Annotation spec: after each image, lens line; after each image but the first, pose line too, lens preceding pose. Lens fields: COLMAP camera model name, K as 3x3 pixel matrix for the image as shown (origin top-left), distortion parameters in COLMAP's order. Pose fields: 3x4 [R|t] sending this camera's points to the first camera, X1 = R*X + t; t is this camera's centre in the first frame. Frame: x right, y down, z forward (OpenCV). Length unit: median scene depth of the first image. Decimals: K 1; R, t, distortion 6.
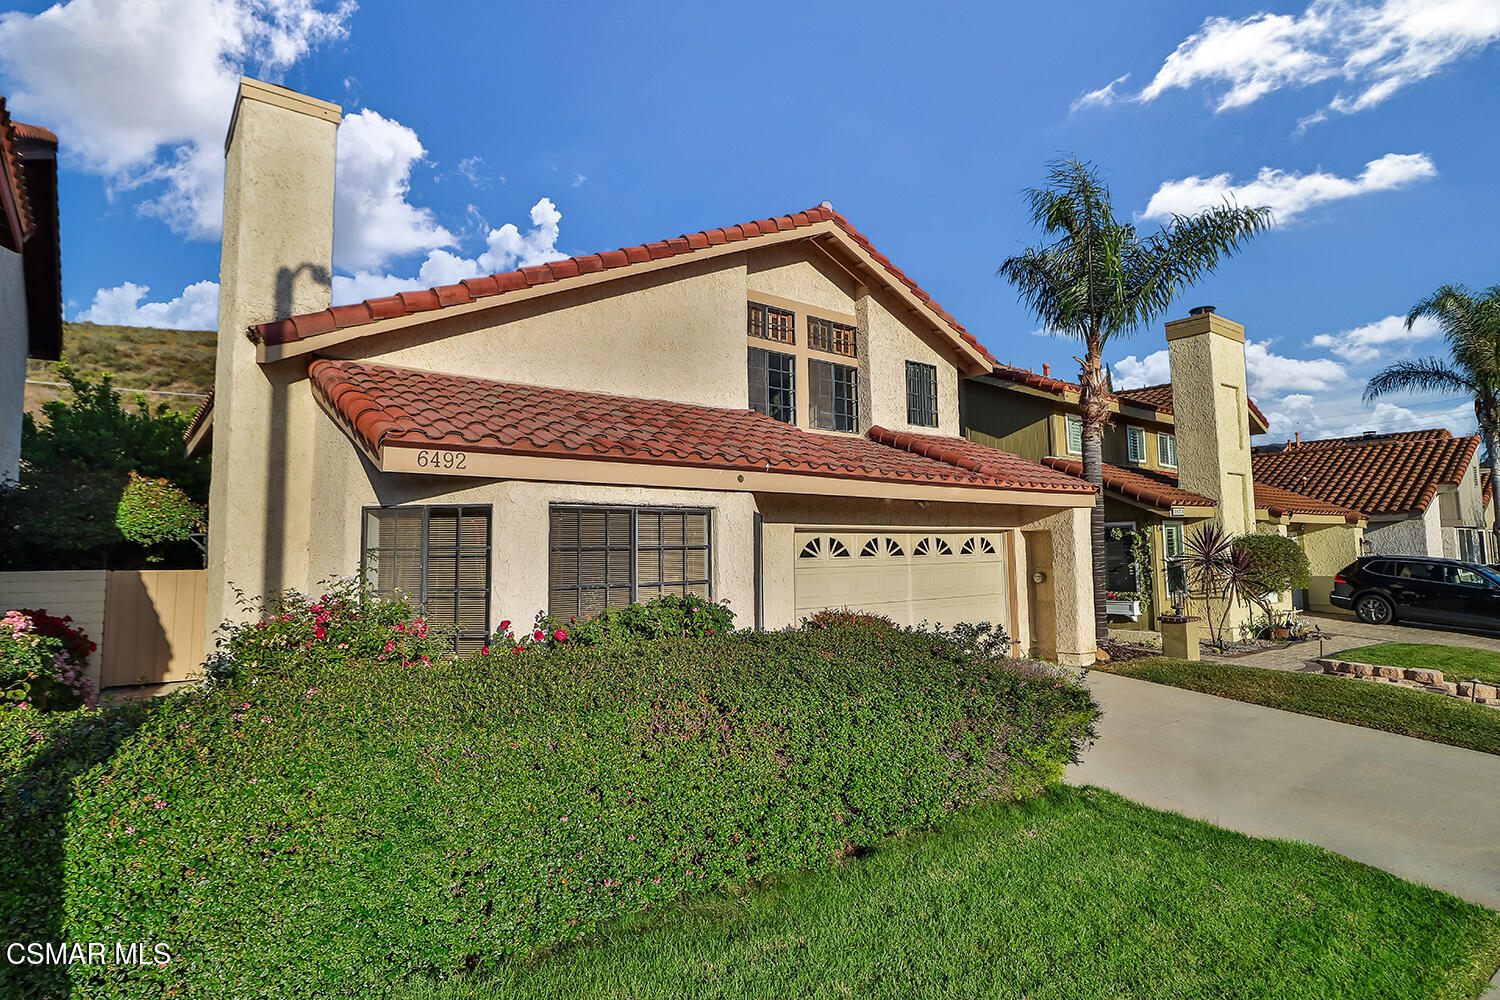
lens RADIAL K [[800.5, 0, 735.3], [0, 800.5, 491.4], [0, 0, 1]] dist [-0.003642, -0.000773]
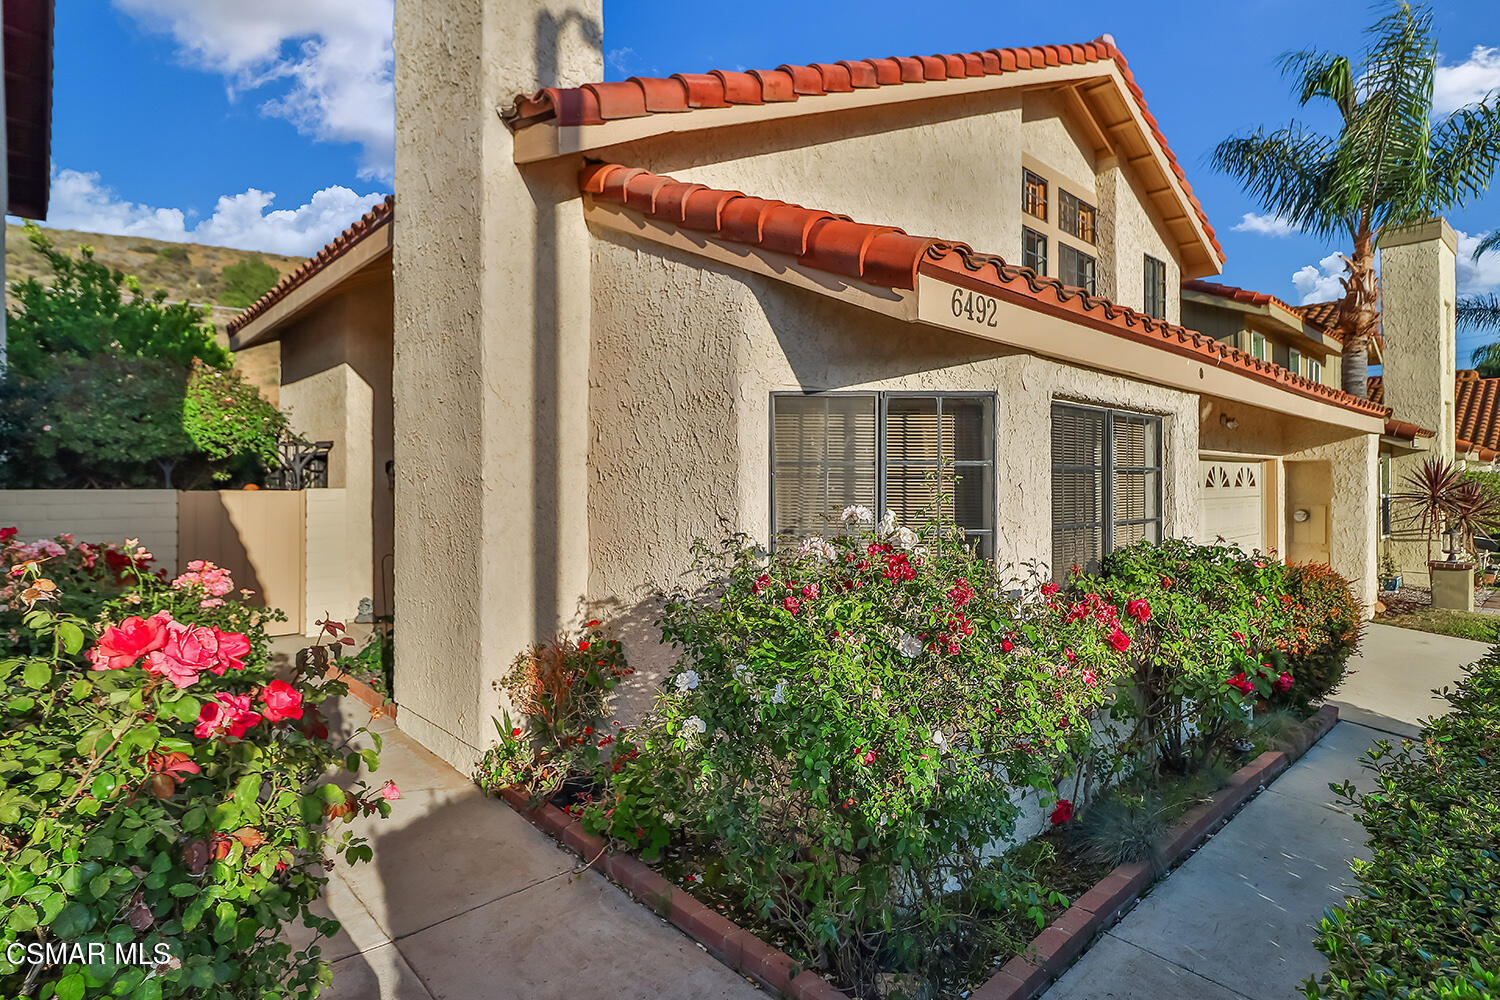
lens RADIAL K [[800.5, 0, 763.0], [0, 800.5, 496.1], [0, 0, 1]] dist [-0.003642, -0.000773]
pose [[0.997380, 0.015491, 0.070655, -0.289230], [-0.022014, 0.995469, 0.092499, 0.023551], [-0.068902, -0.093812, 0.993203, 0.221409]]
